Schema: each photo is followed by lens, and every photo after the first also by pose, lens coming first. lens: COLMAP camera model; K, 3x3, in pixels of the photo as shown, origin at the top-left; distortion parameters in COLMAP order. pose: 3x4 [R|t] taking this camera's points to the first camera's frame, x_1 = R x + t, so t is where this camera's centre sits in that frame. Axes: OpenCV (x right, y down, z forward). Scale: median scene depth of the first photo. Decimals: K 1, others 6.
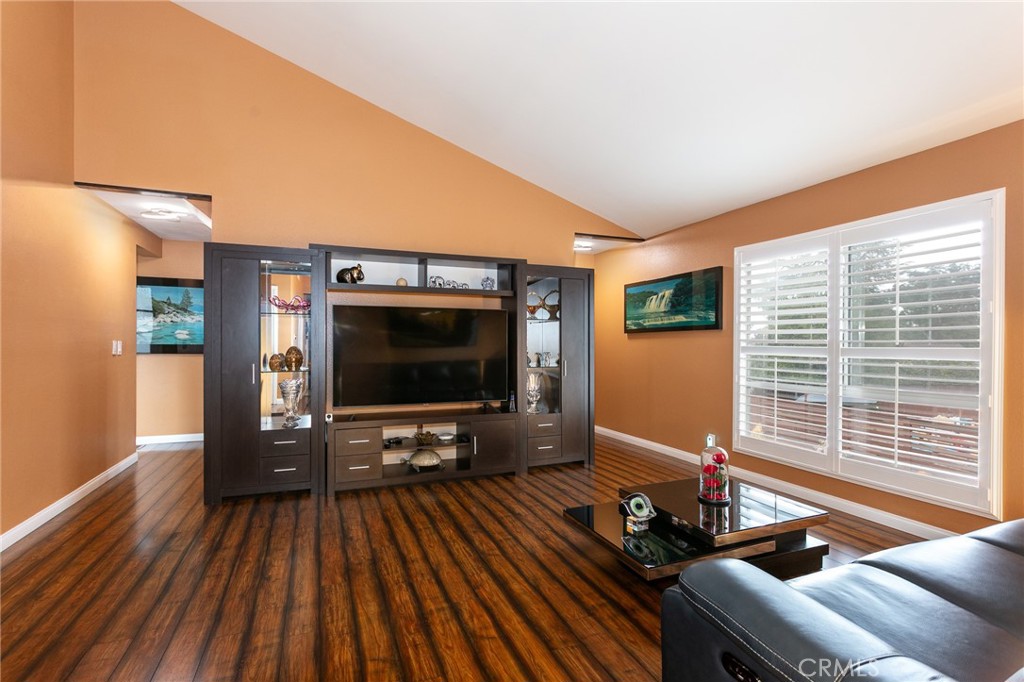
lens RADIAL K [[492.2, 0, 514.4], [0, 492.2, 340.4], [0, 0, 1]] dist [-0.001518, -0.000155]
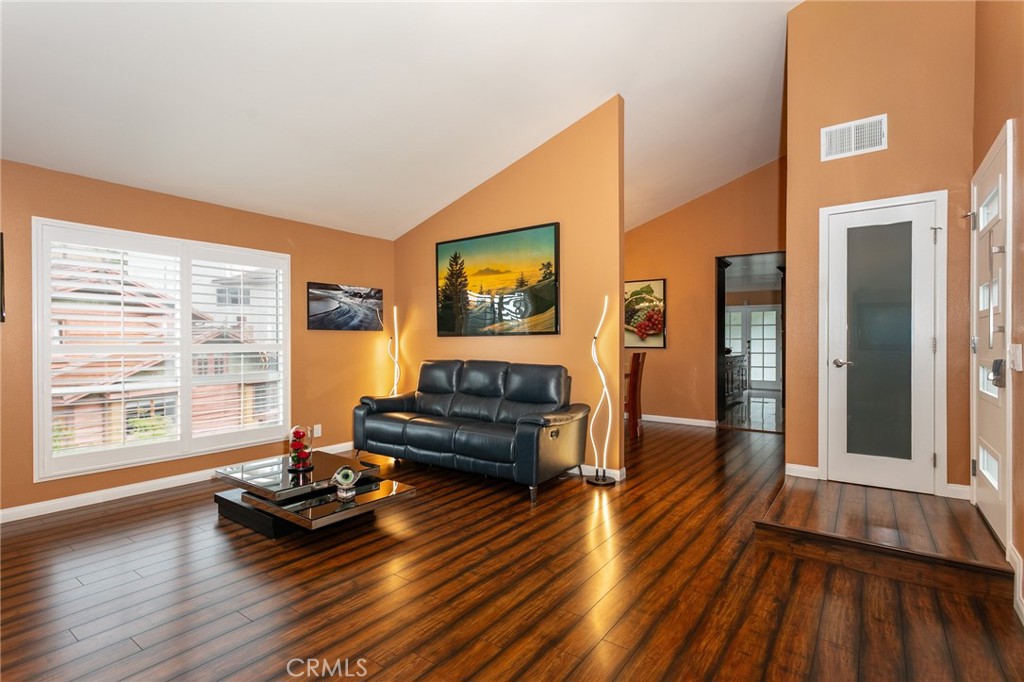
lens RADIAL K [[492.2, 0, 511.9], [0, 492.2, 341.8], [0, 0, 1]] dist [-0.001518, -0.000155]
pose [[-0.530599, -0.007724, 0.847588, -1.162970], [-0.004615, 0.999970, 0.006224, -0.005918], [-0.847610, -0.000610, -0.530619, 1.525309]]
